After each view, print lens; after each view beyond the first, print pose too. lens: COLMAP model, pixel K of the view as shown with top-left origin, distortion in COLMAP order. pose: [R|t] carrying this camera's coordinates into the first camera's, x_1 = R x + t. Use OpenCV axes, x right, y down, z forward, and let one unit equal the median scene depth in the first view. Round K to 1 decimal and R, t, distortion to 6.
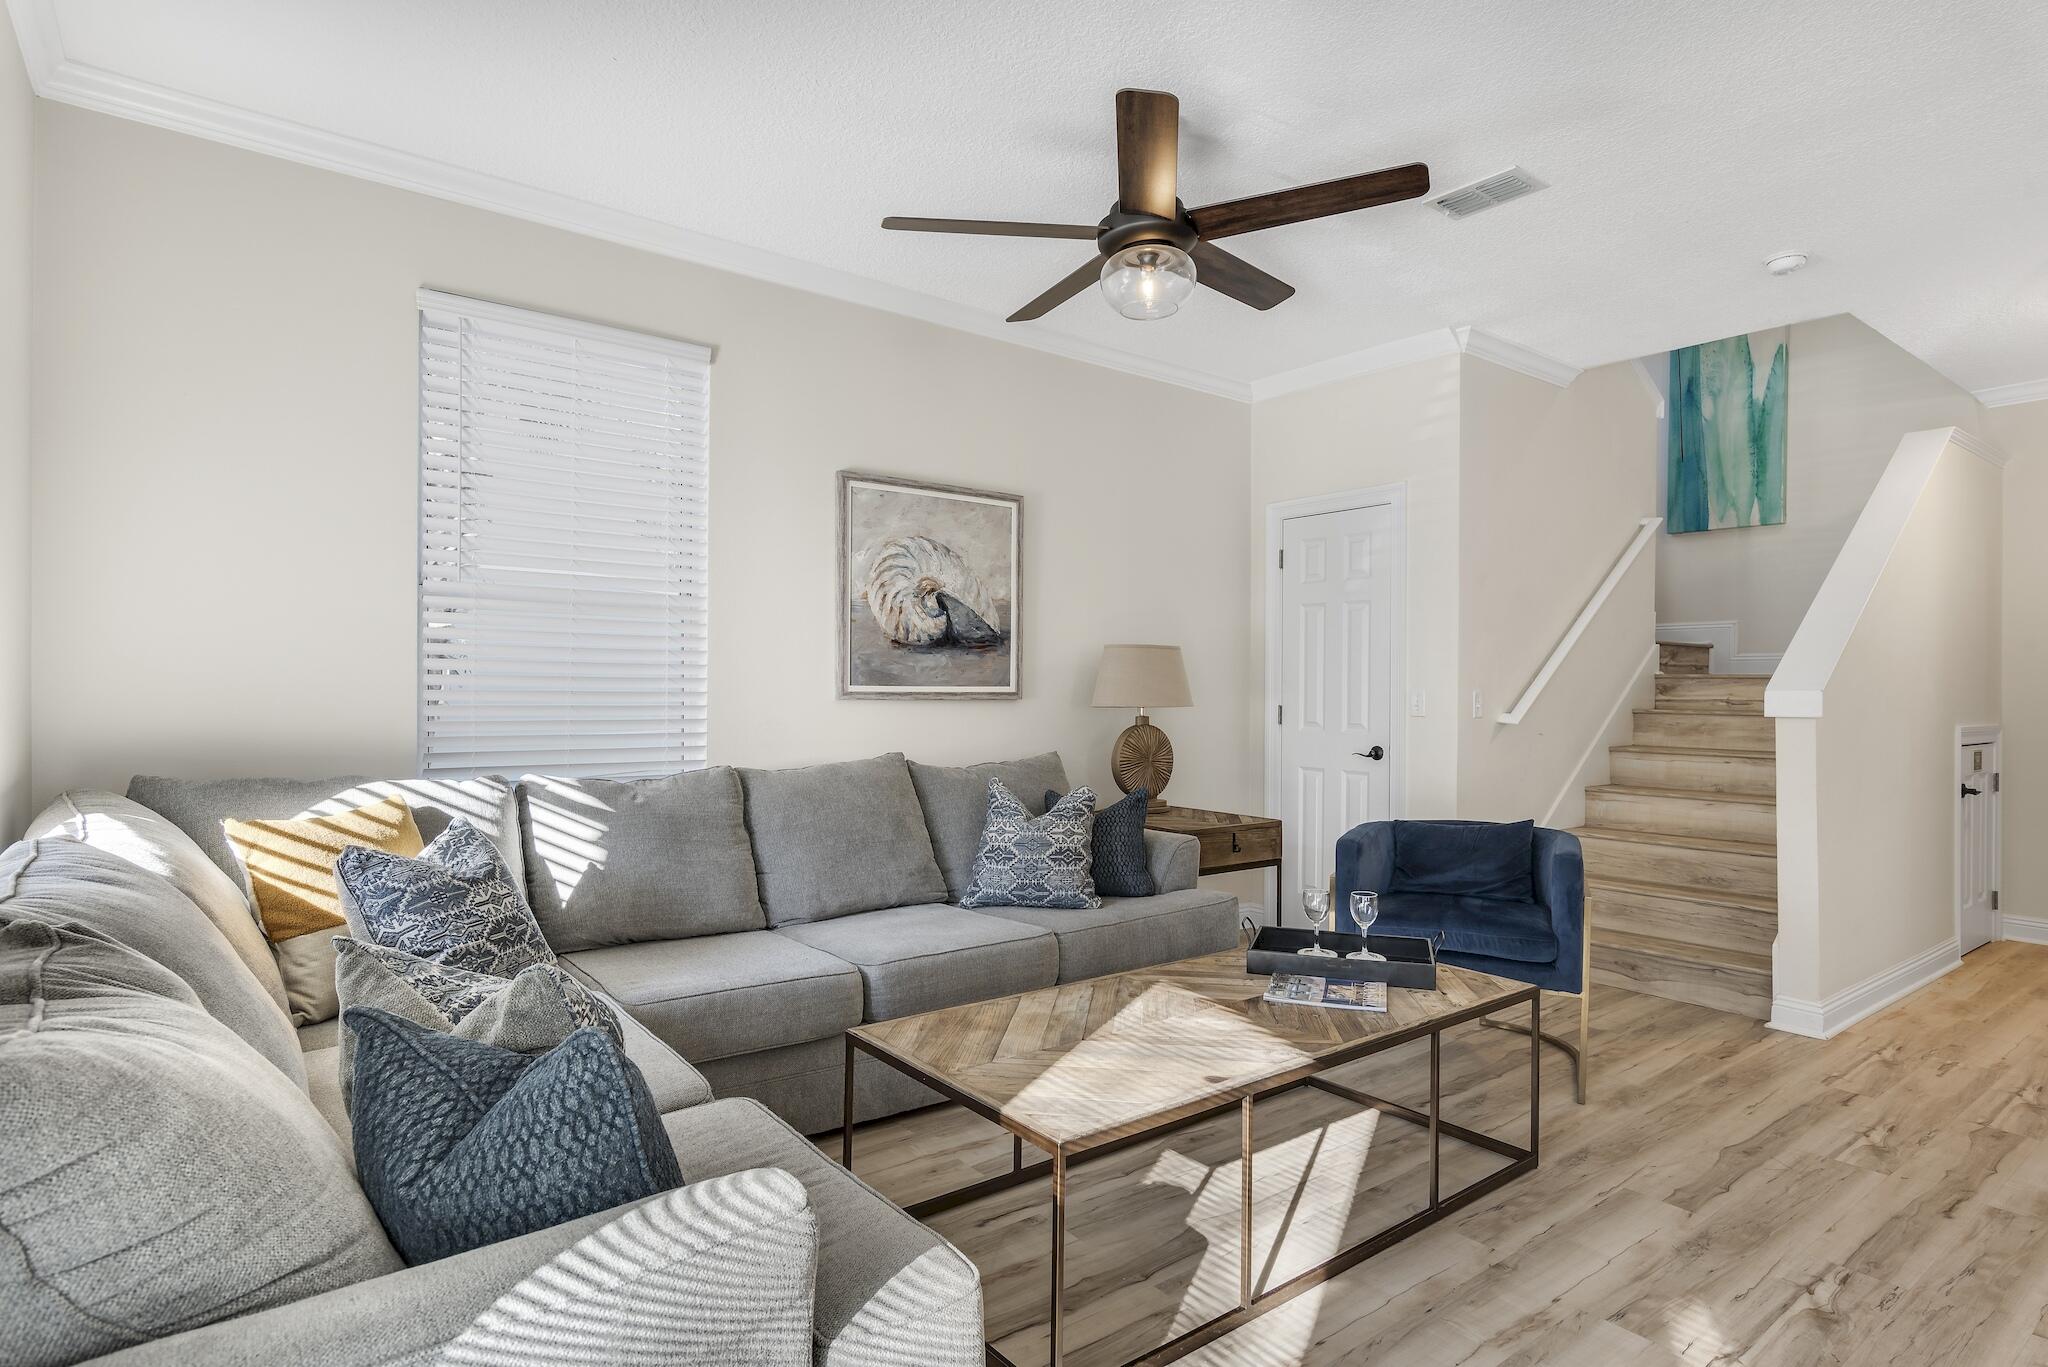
lens RADIAL K [[1067.8, 0, 1026.2], [0, 1067.8, 690.2], [0, 0, 1]] dist [0.004138, 0.000994]
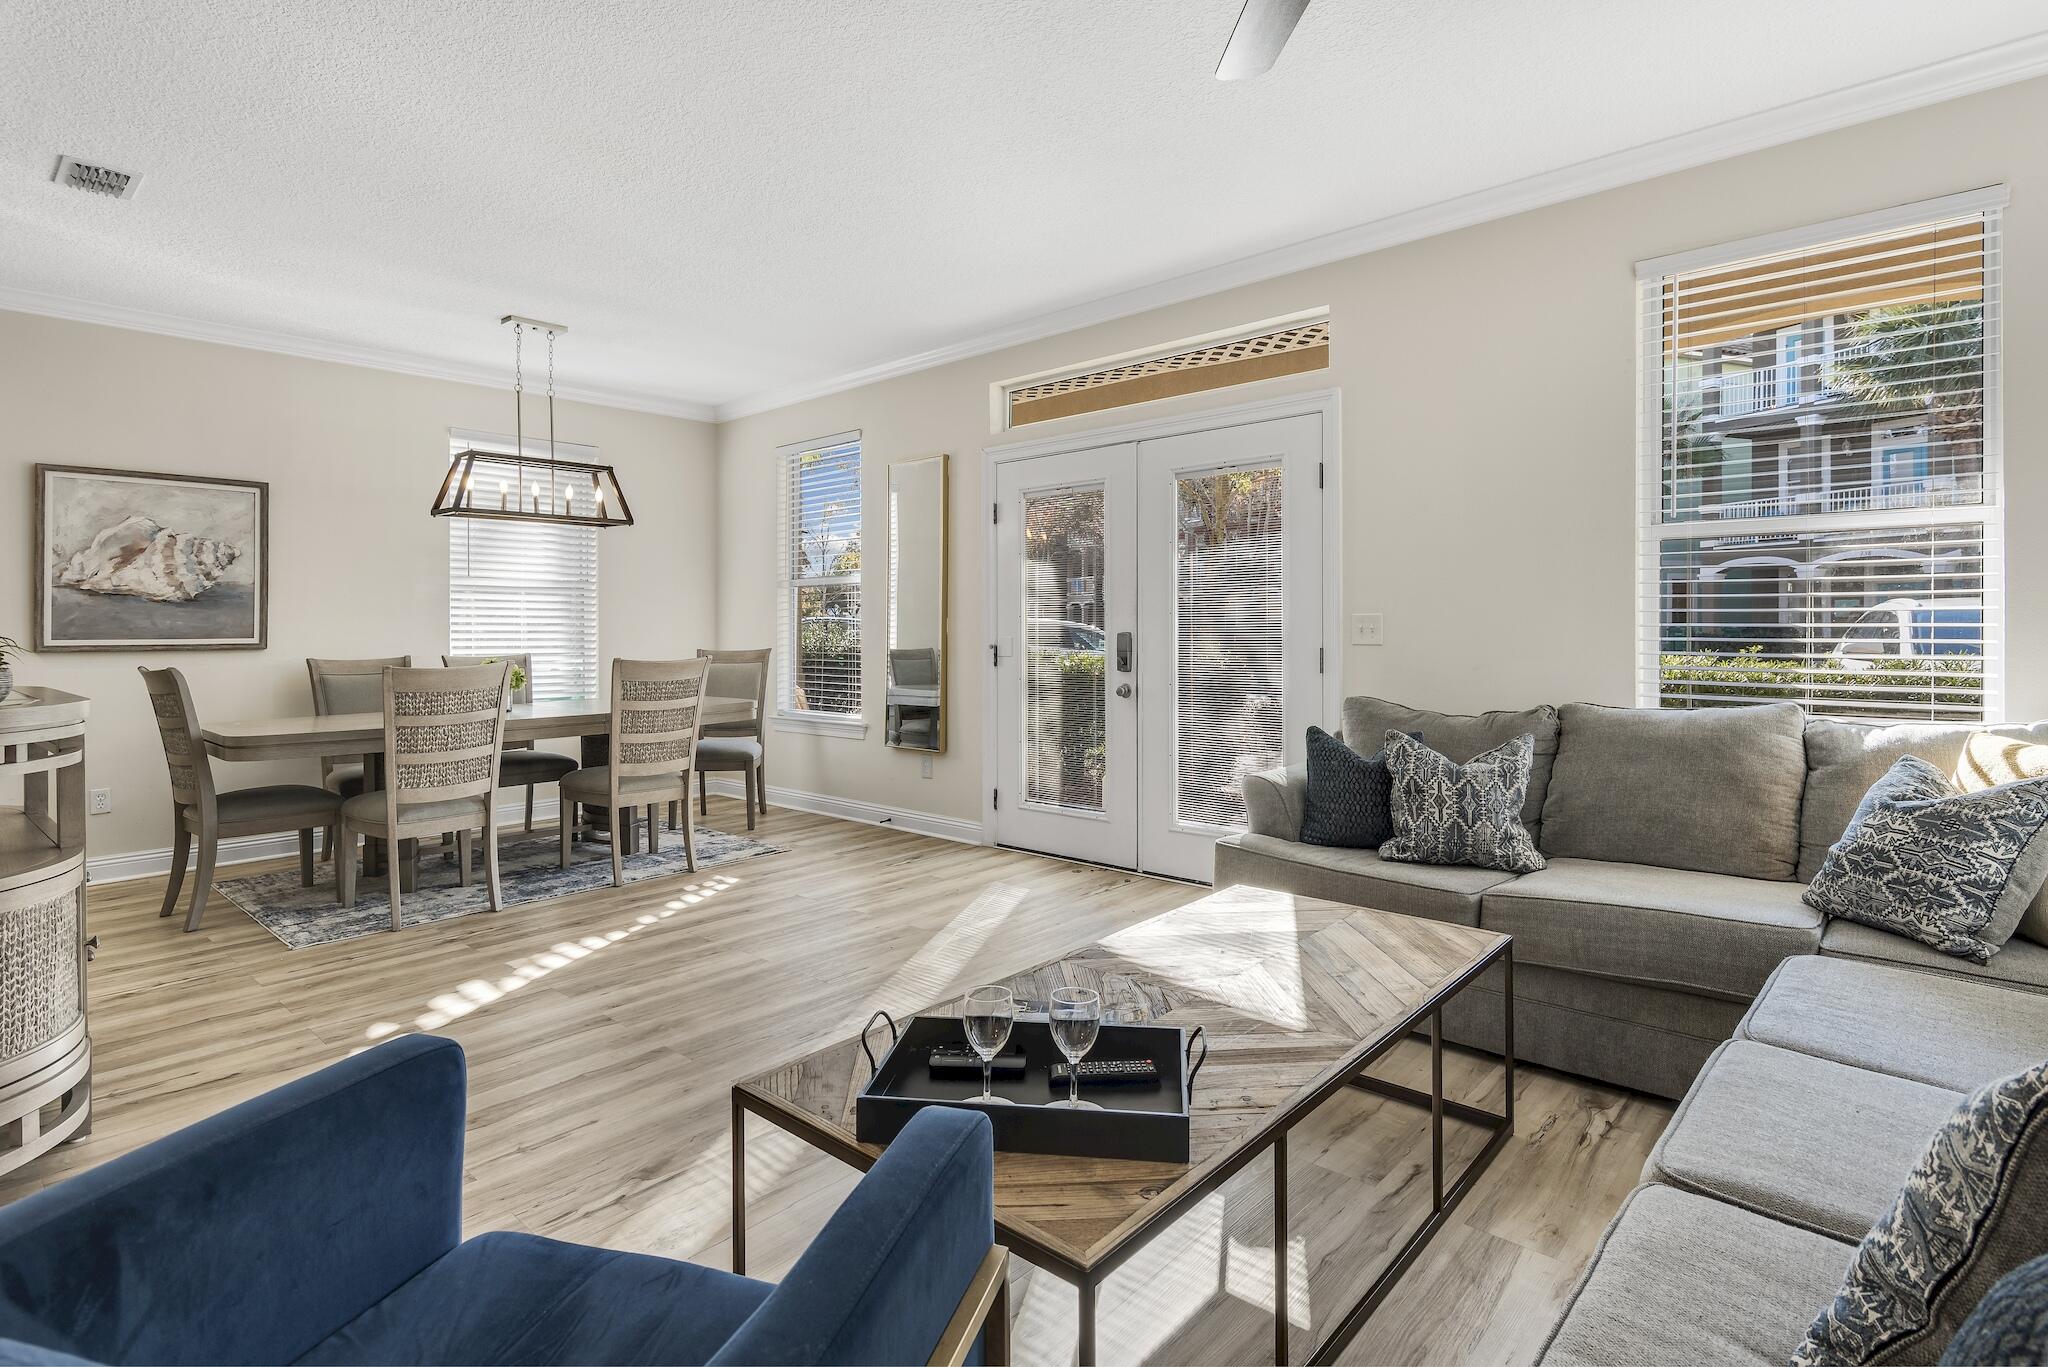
lens RADIAL K [[1012.7, 0, 1032.5], [0, 1012.7, 655.5], [0, 0, 1]] dist [0.005548, -0.000381]
pose [[-0.982366, 0.004915, -0.186905, 0.271850], [-0.000944, 0.999511, 0.031245, 0.002717], [0.186968, 0.030871, -0.981881, 1.057444]]
